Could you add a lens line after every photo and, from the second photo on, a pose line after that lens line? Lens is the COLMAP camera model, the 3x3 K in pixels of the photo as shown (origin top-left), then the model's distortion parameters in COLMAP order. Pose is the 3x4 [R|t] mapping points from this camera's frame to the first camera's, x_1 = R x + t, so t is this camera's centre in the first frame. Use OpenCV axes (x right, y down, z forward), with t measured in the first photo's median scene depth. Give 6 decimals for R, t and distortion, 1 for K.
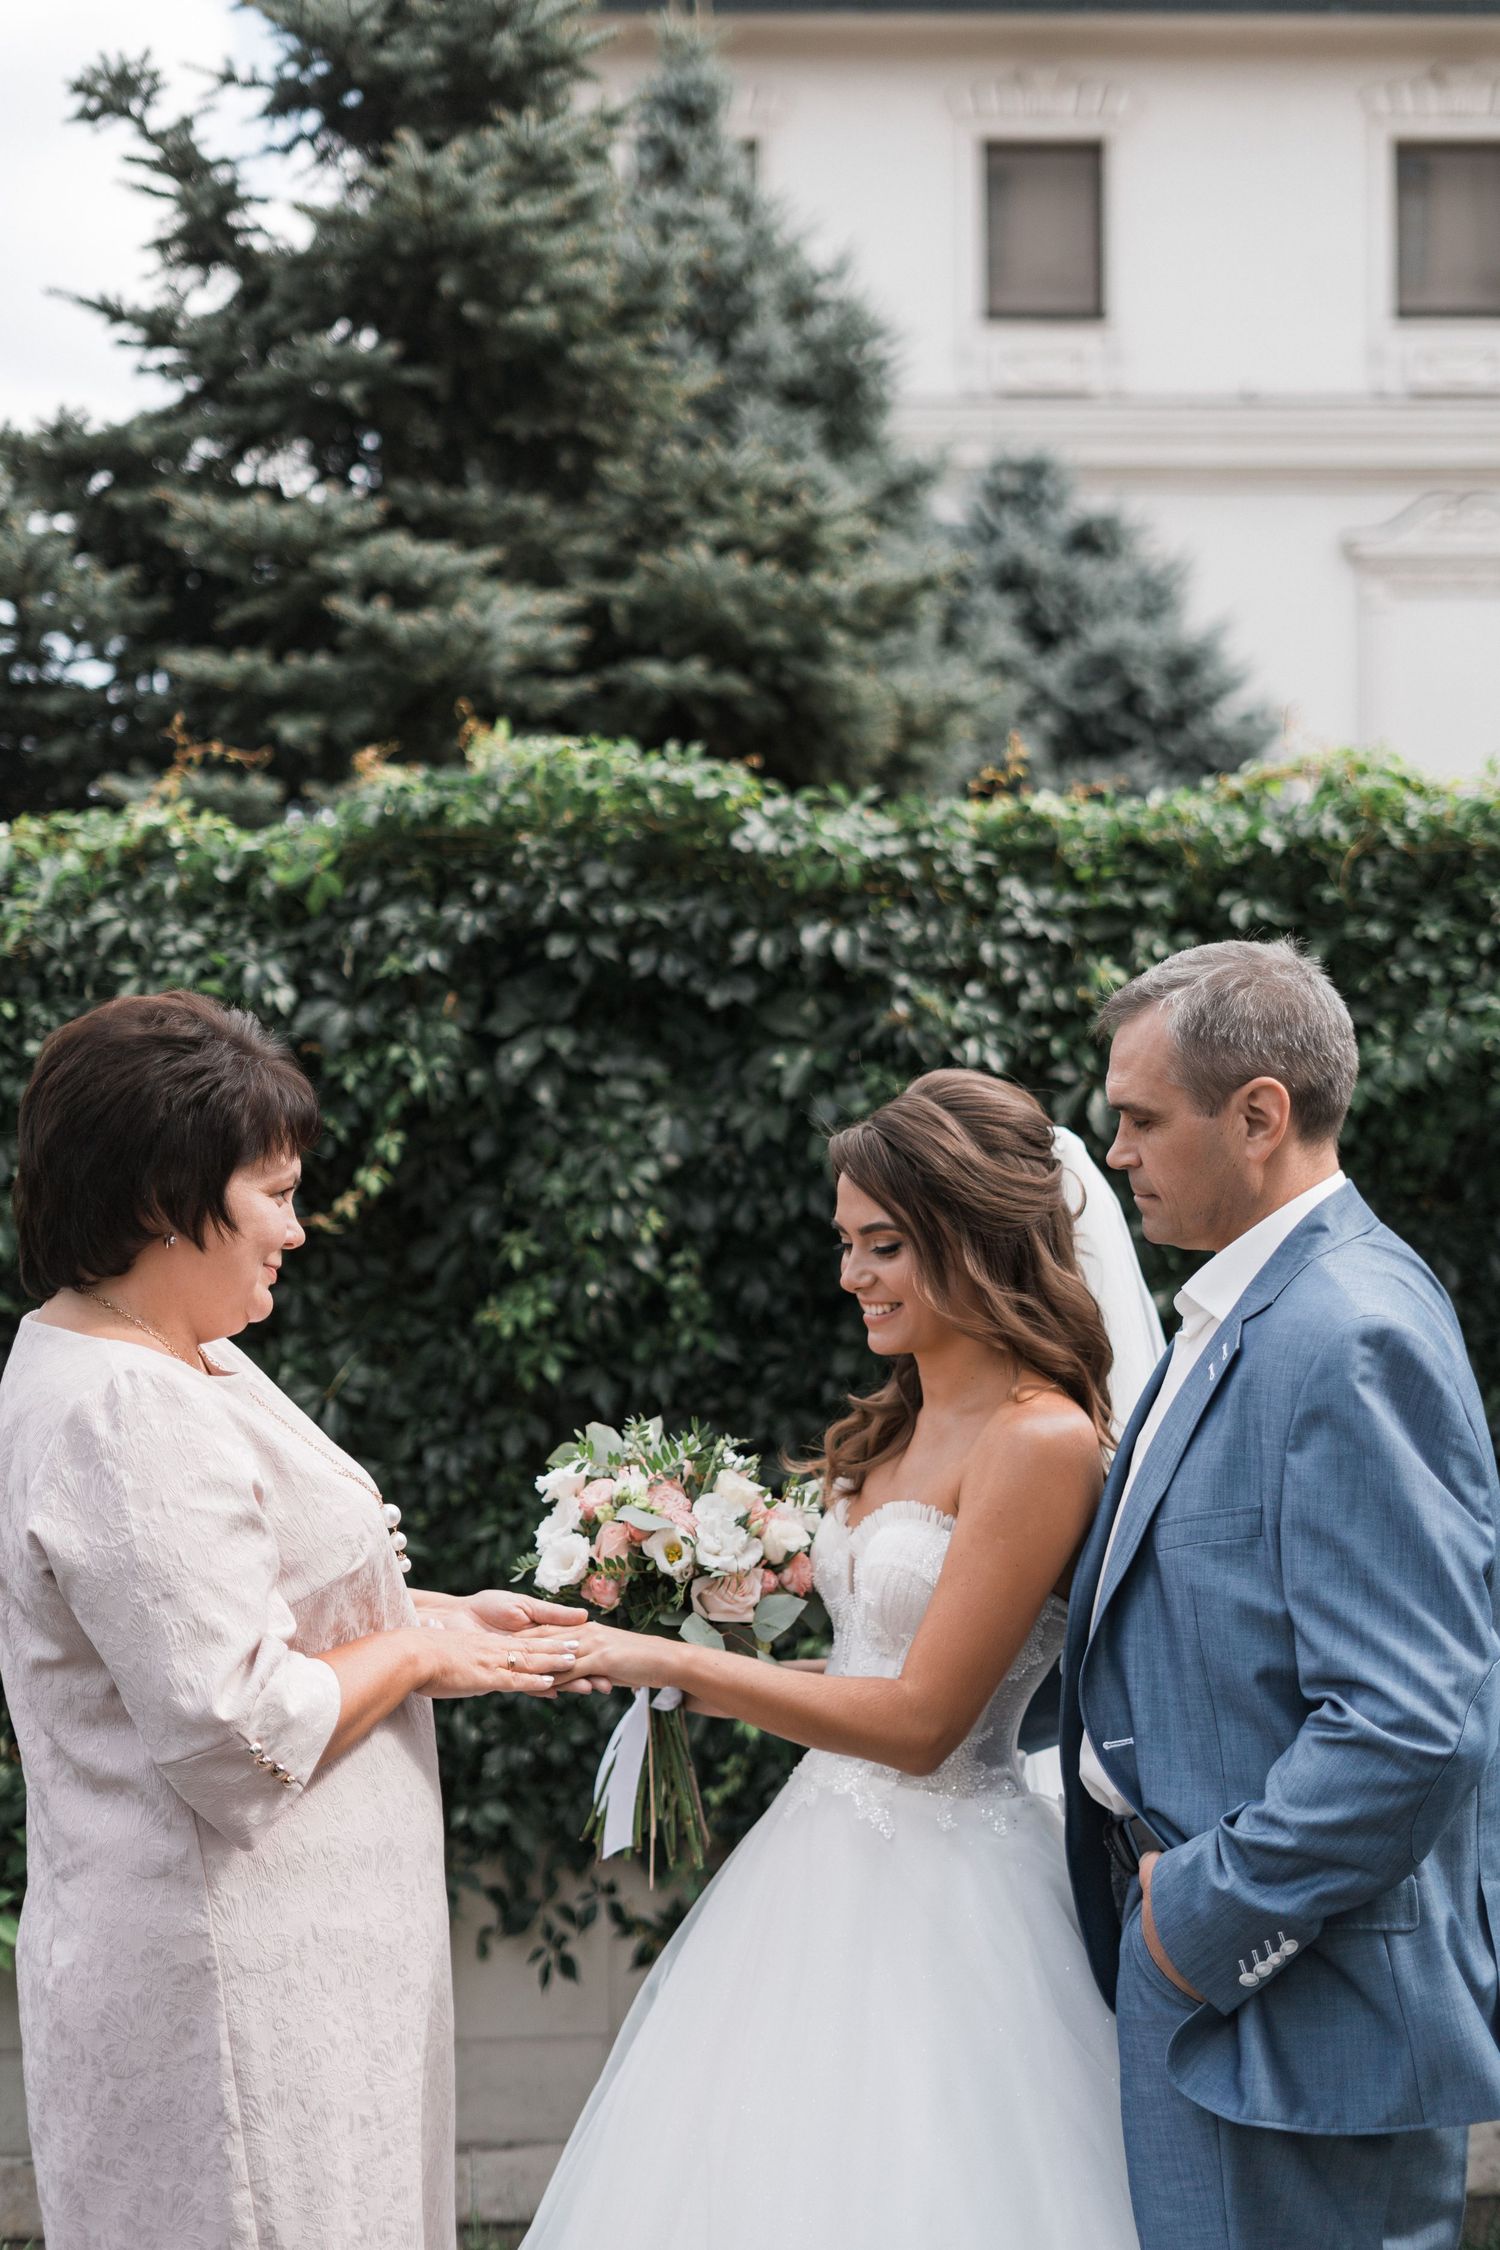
lens RADIAL K [[3359.1, 0, 702.0], [0, 3359.1, 1155.4], [0, 0, 1]] dist [0.051168, -0.218856]
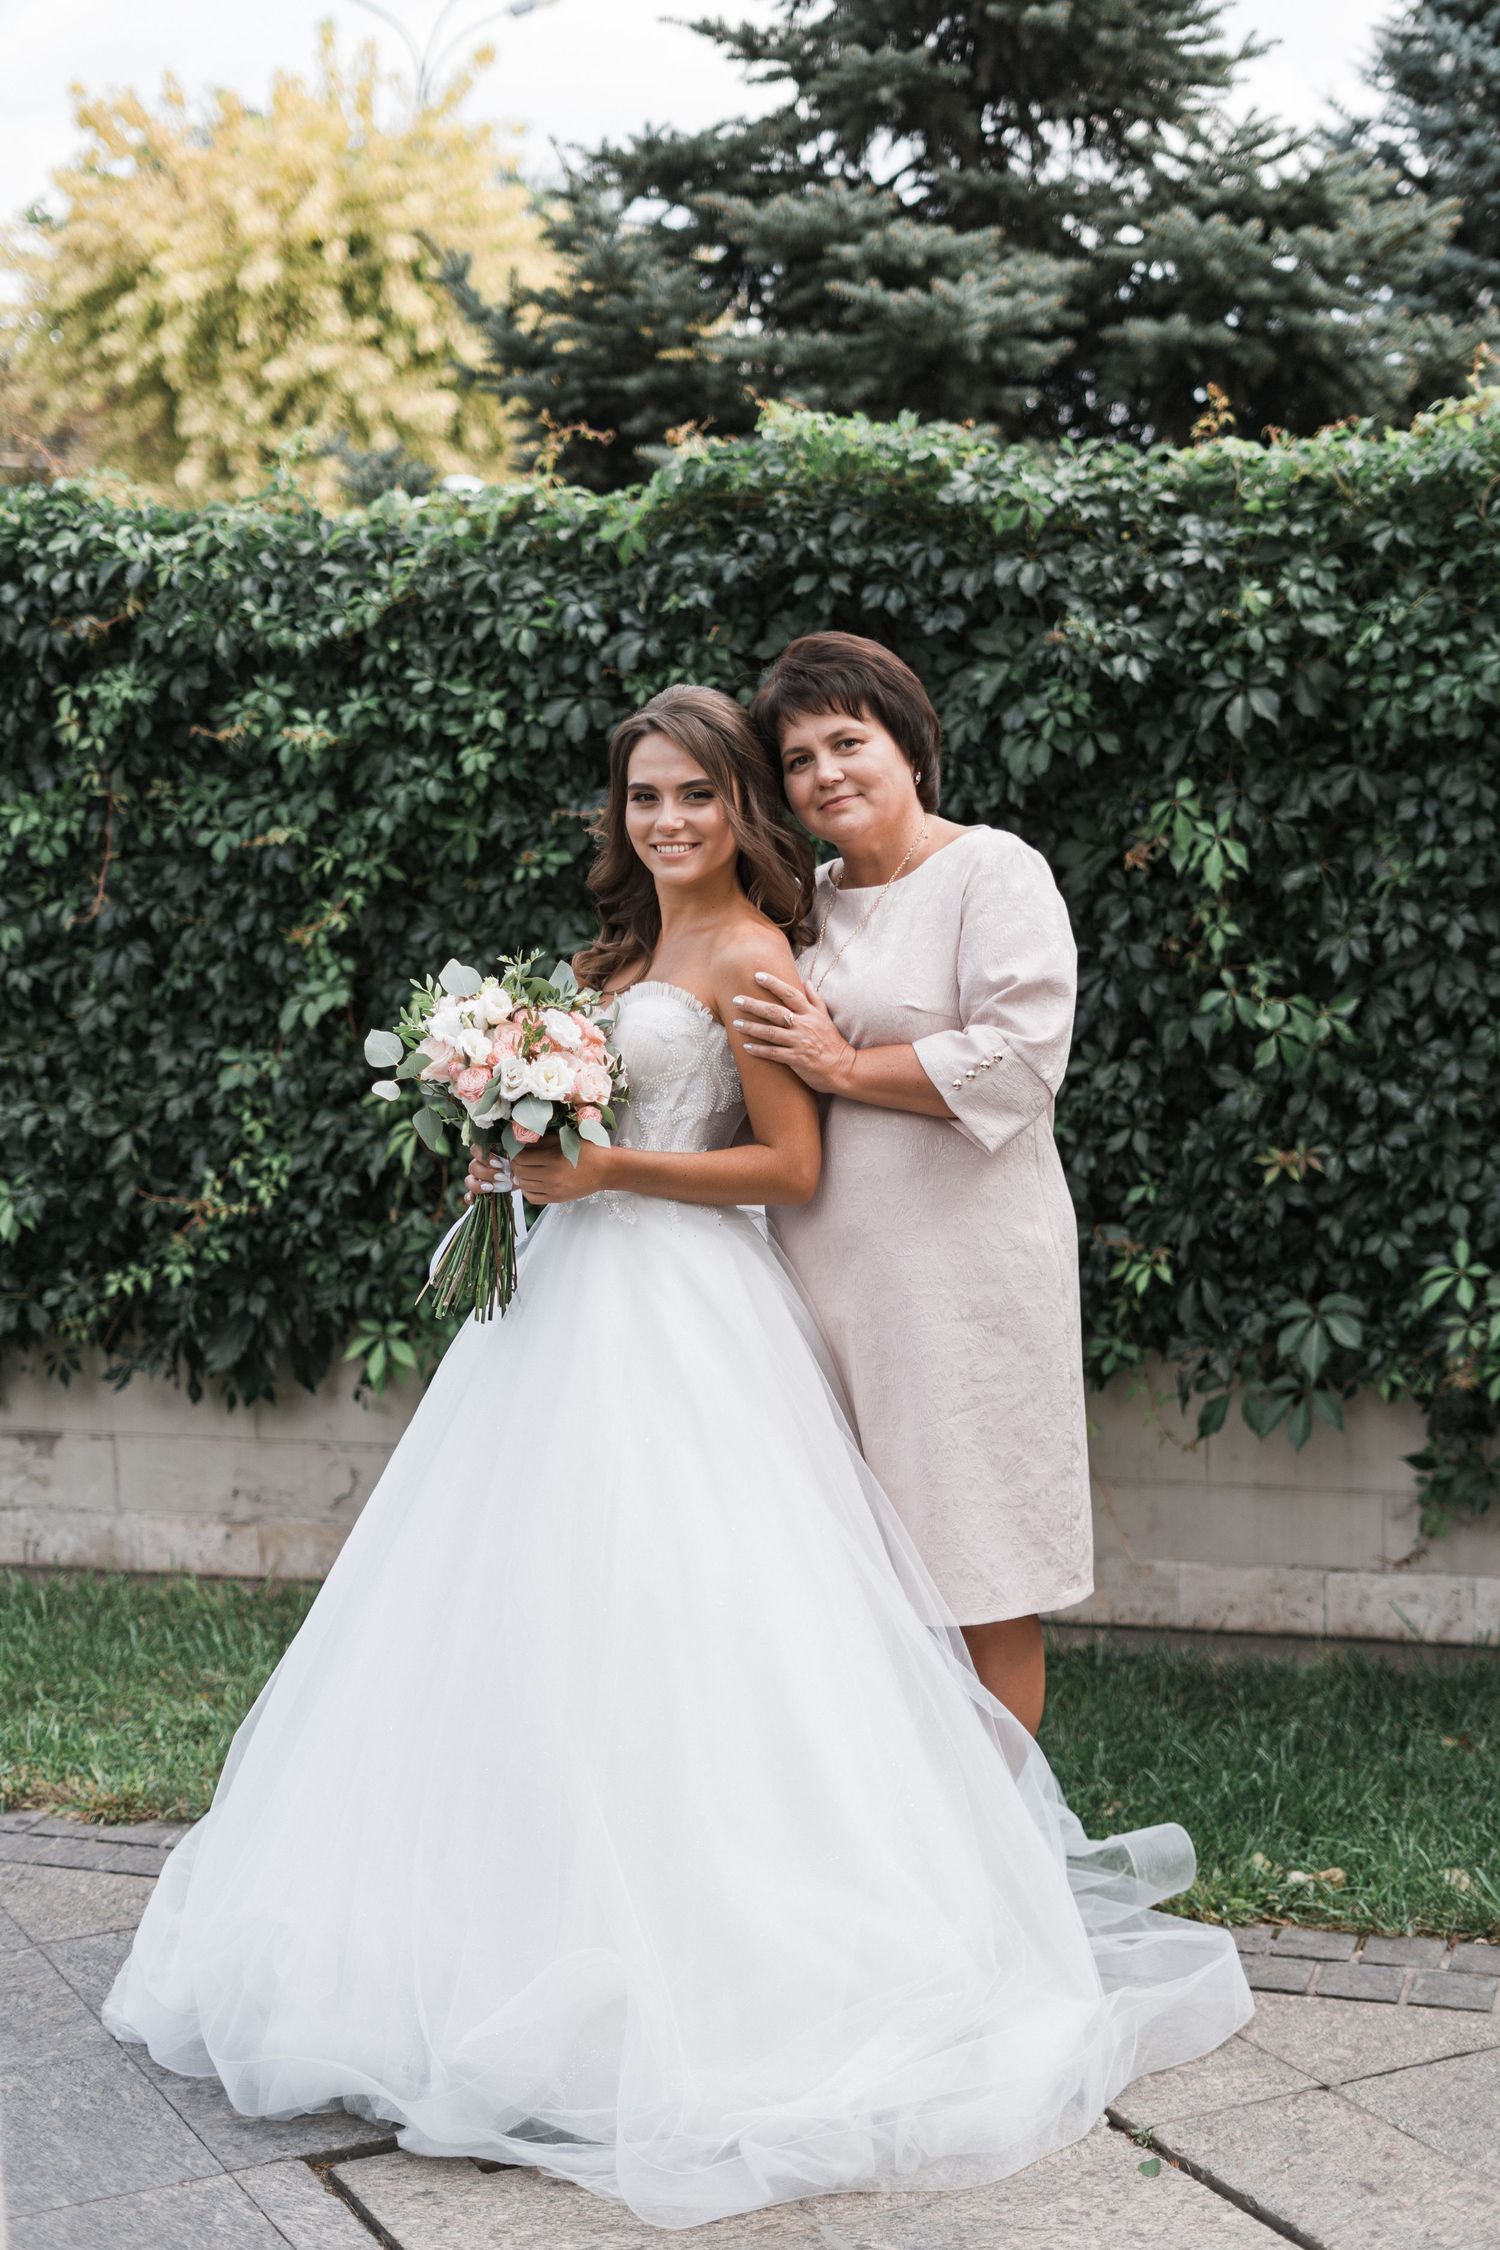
lens RADIAL K [[3359.1, 0, 702.0], [0, 3359.1, 1155.4], [0, 0, 1]] dist [0.051168, -0.218856]
pose [[0.936250, 0.032787, -0.349800, 0.355001], [0.005242, 0.994222, 0.107219, 0.012981], [0.351294, -0.102217, 0.930669, -0.173195]]
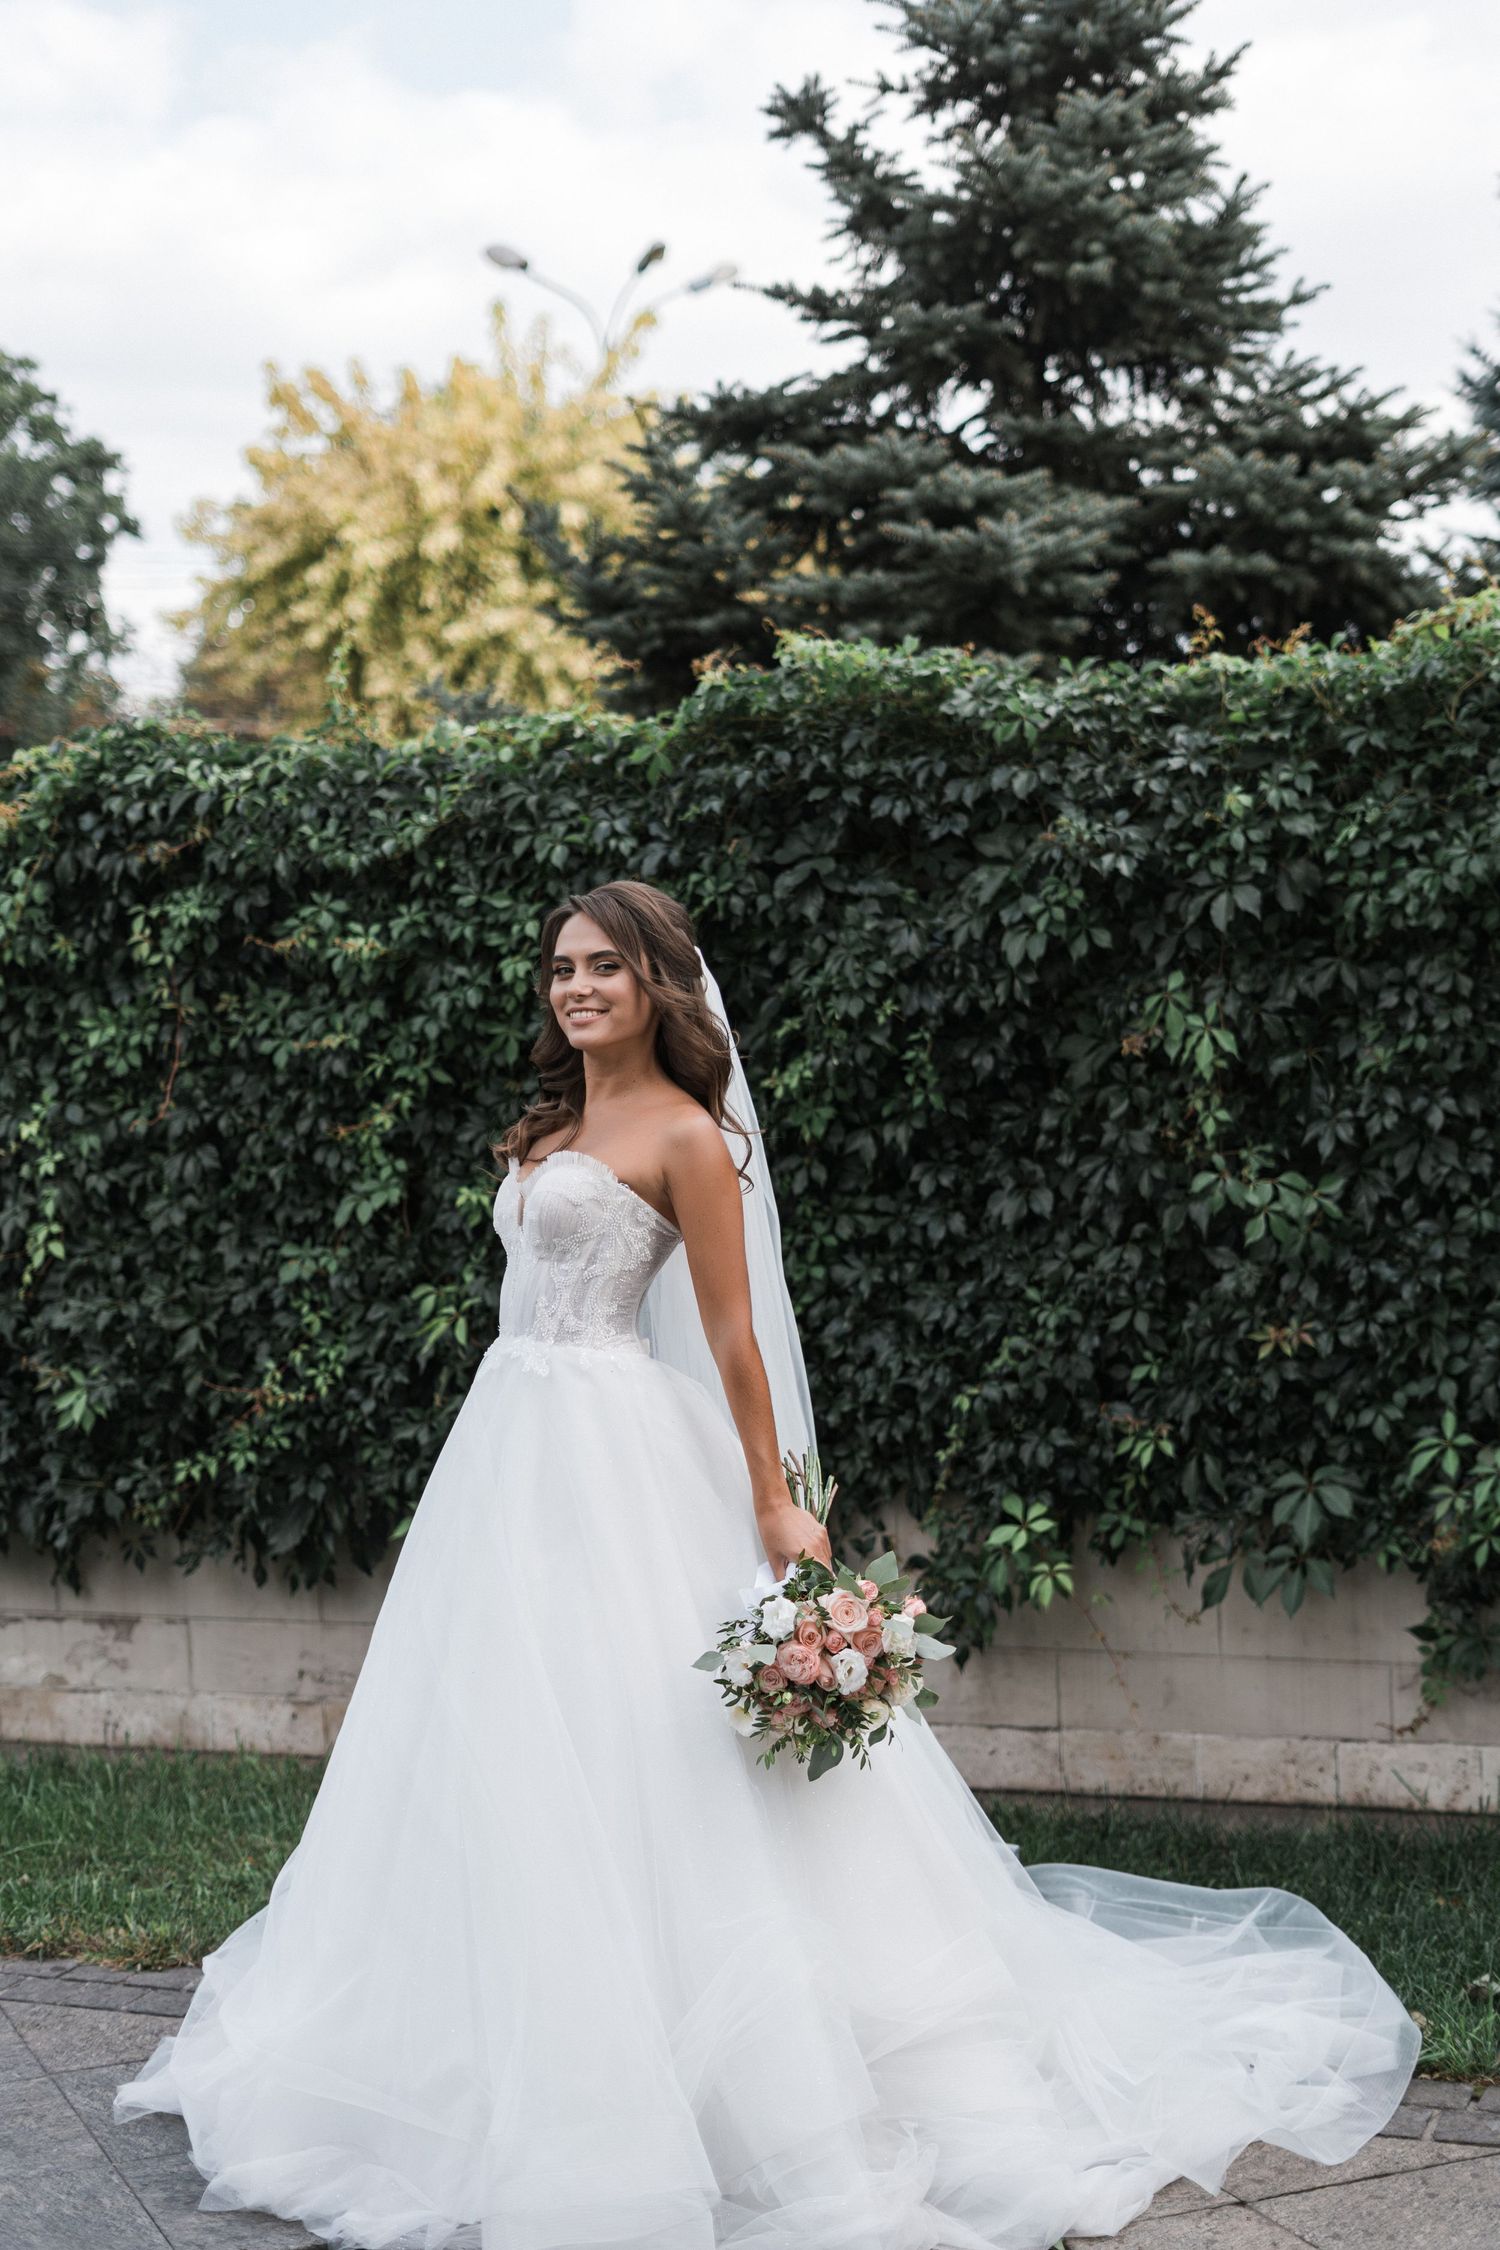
lens RADIAL K [[3382.8, 0, 689.8], [0, 3382.8, 1129.5], [0, 0, 1]] dist [0.007779, 0.036724]
pose [[0.909096, -0.007540, -0.416518, 0.451339], [0.018647, 0.999571, 0.022605, 0.034994], [0.416169, -0.028317, 0.908846, -0.208063]]
